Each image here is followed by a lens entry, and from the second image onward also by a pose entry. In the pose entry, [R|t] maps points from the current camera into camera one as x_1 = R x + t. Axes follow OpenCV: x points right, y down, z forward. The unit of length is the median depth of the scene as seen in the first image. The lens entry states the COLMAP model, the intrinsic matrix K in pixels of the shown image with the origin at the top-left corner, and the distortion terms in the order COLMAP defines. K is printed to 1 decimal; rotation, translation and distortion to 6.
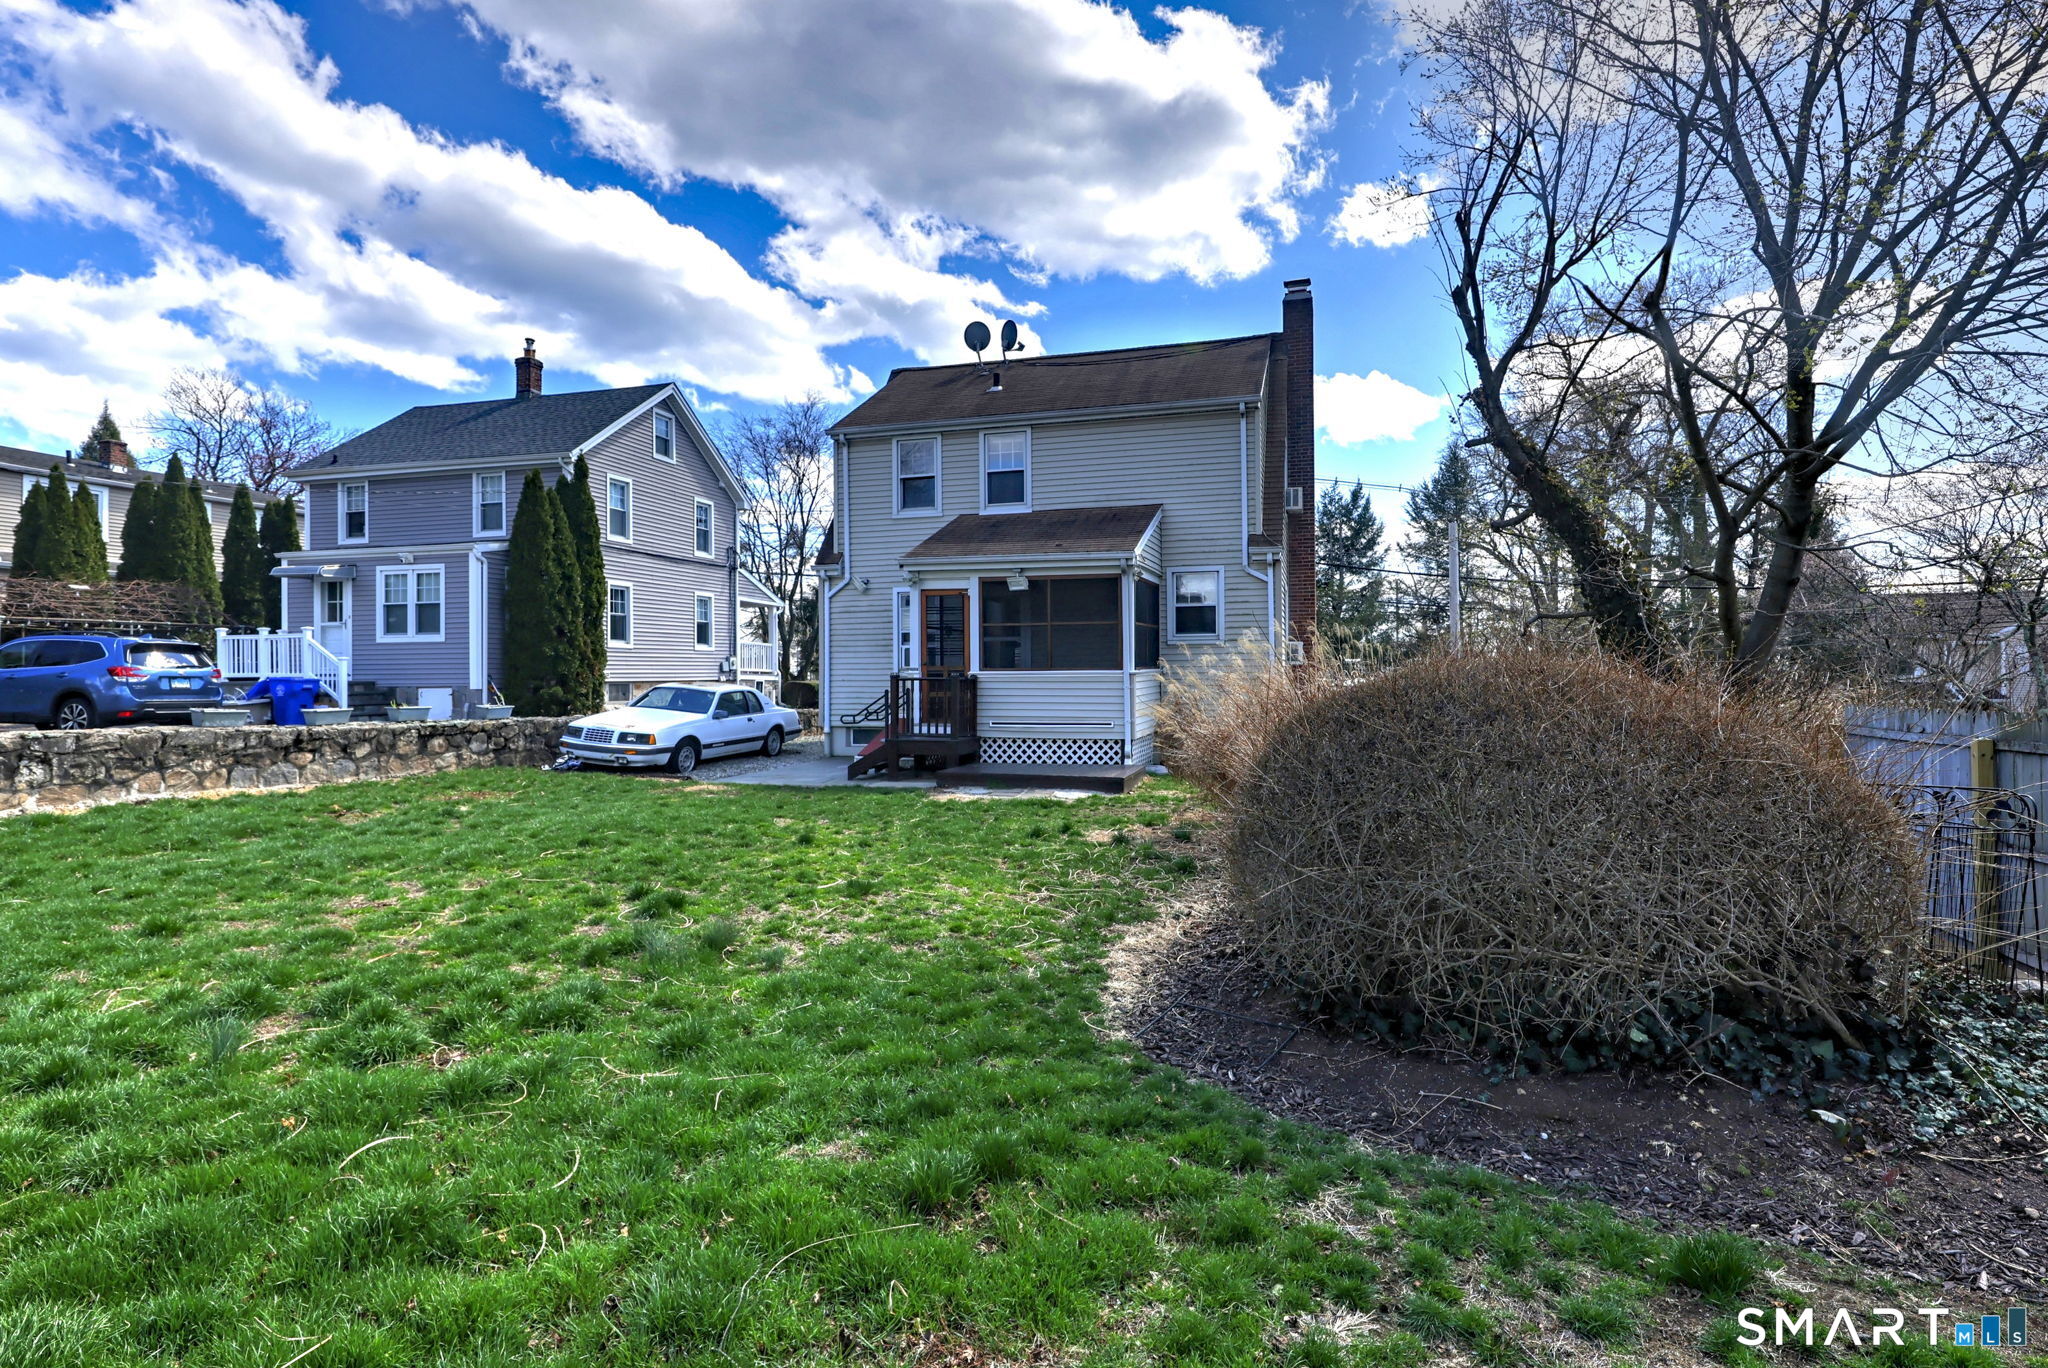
lens RADIAL K [[1174.4, 0, 1026.0], [0, 1174.4, 726.9], [0, 0, 1]] dist [0.016524, 0.000723]
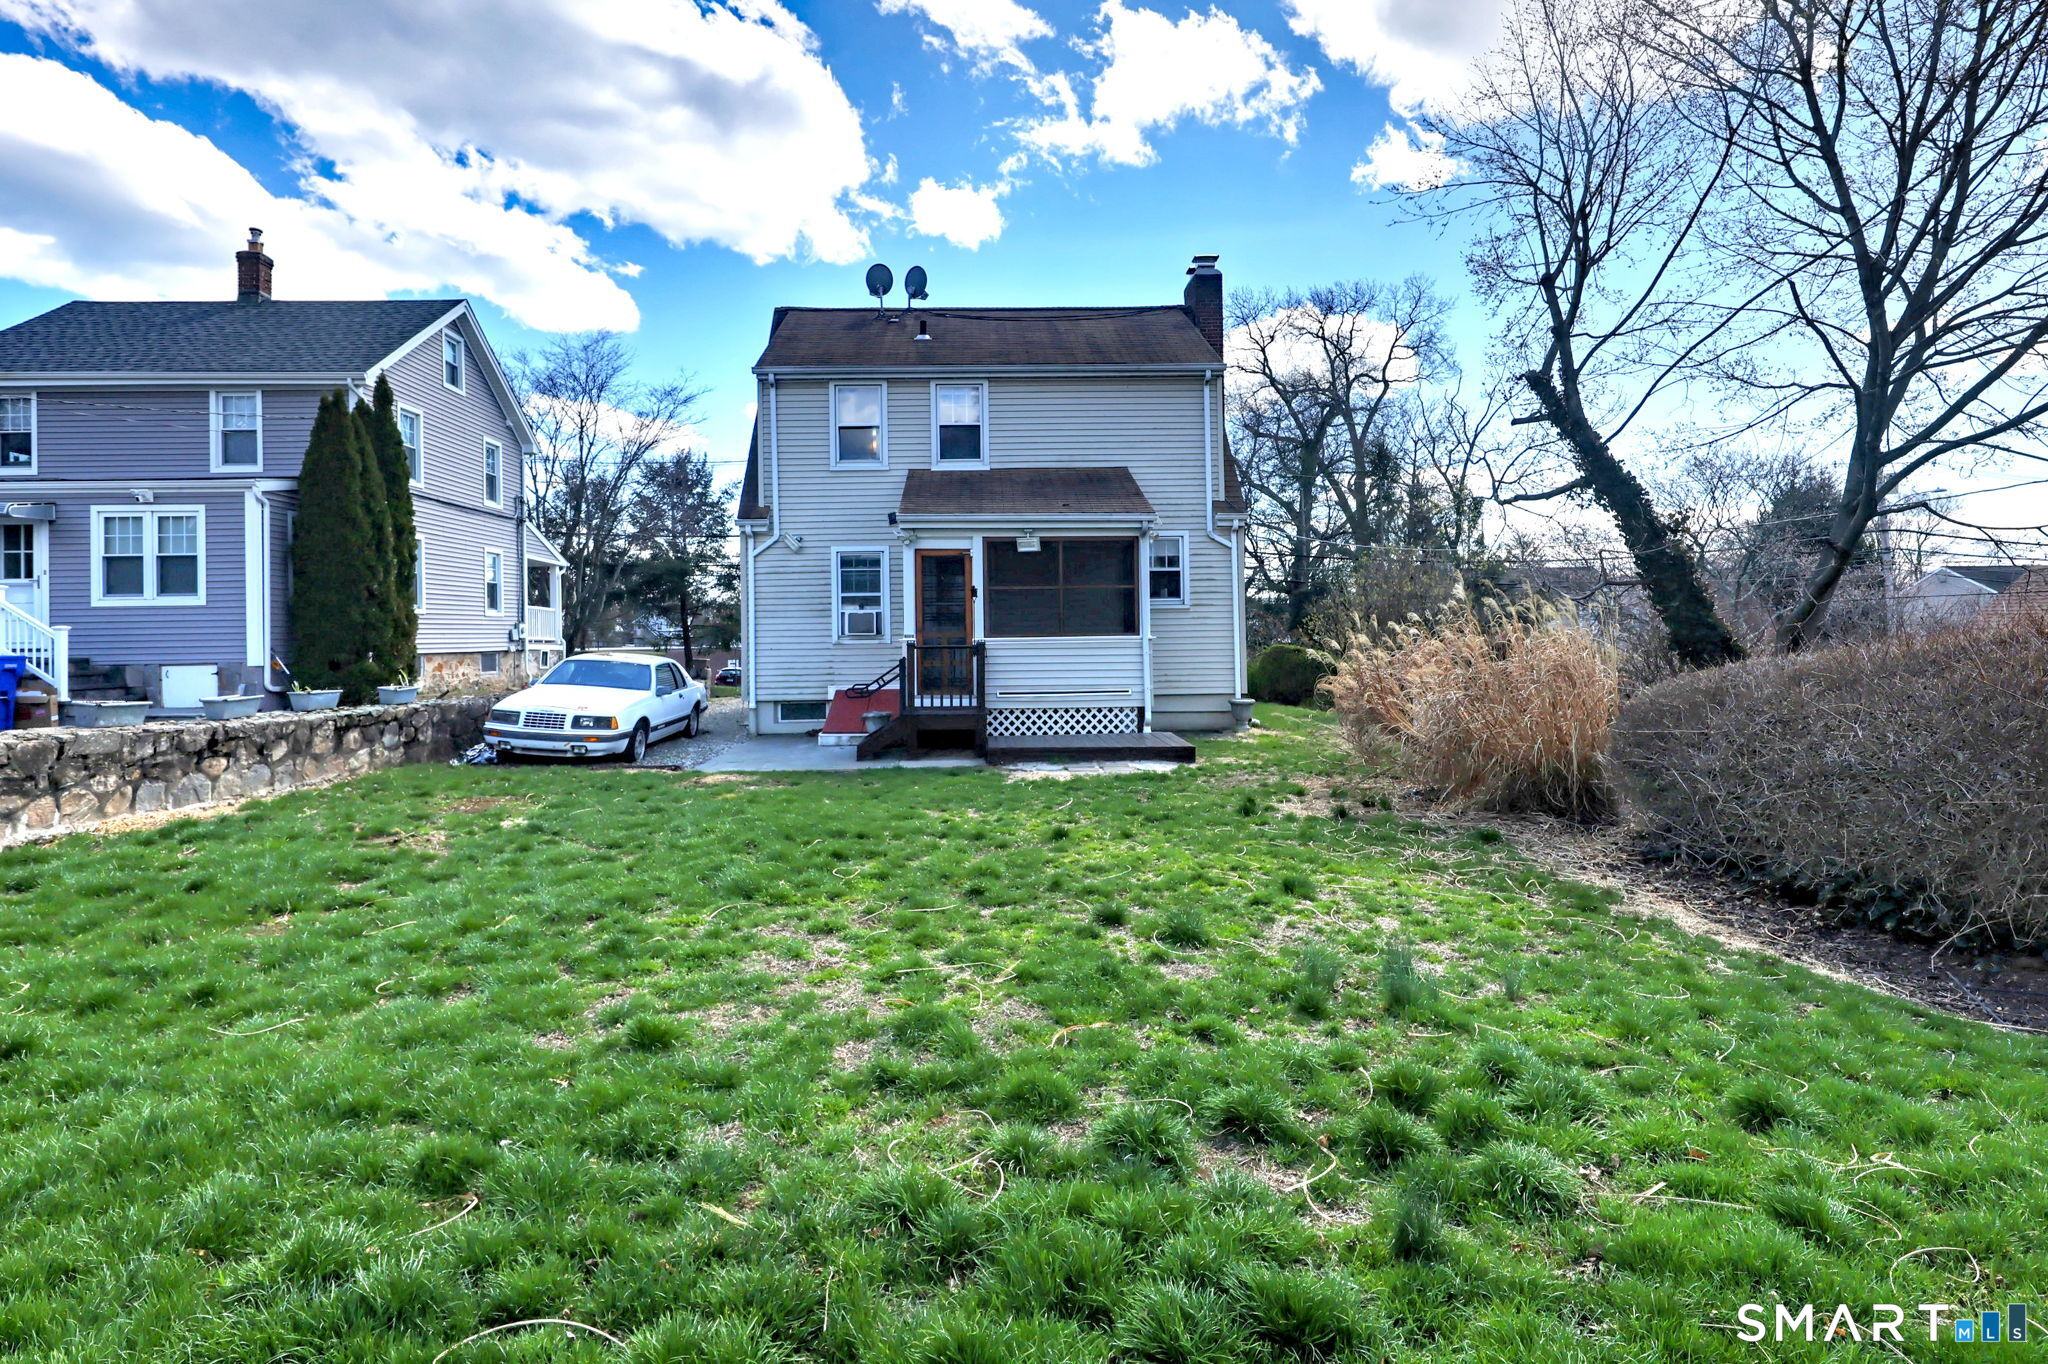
lens RADIAL K [[1143.8, 0, 1024.0], [0, 1143.8, 682.0], [0, 0, 1]] dist [0.013765, 0.000285]
pose [[0.940314, -0.021330, 0.339639, -0.315075], [0.023688, 0.999715, -0.002799, -0.009051], [-0.339483, 0.010678, 0.940552, 0.135697]]
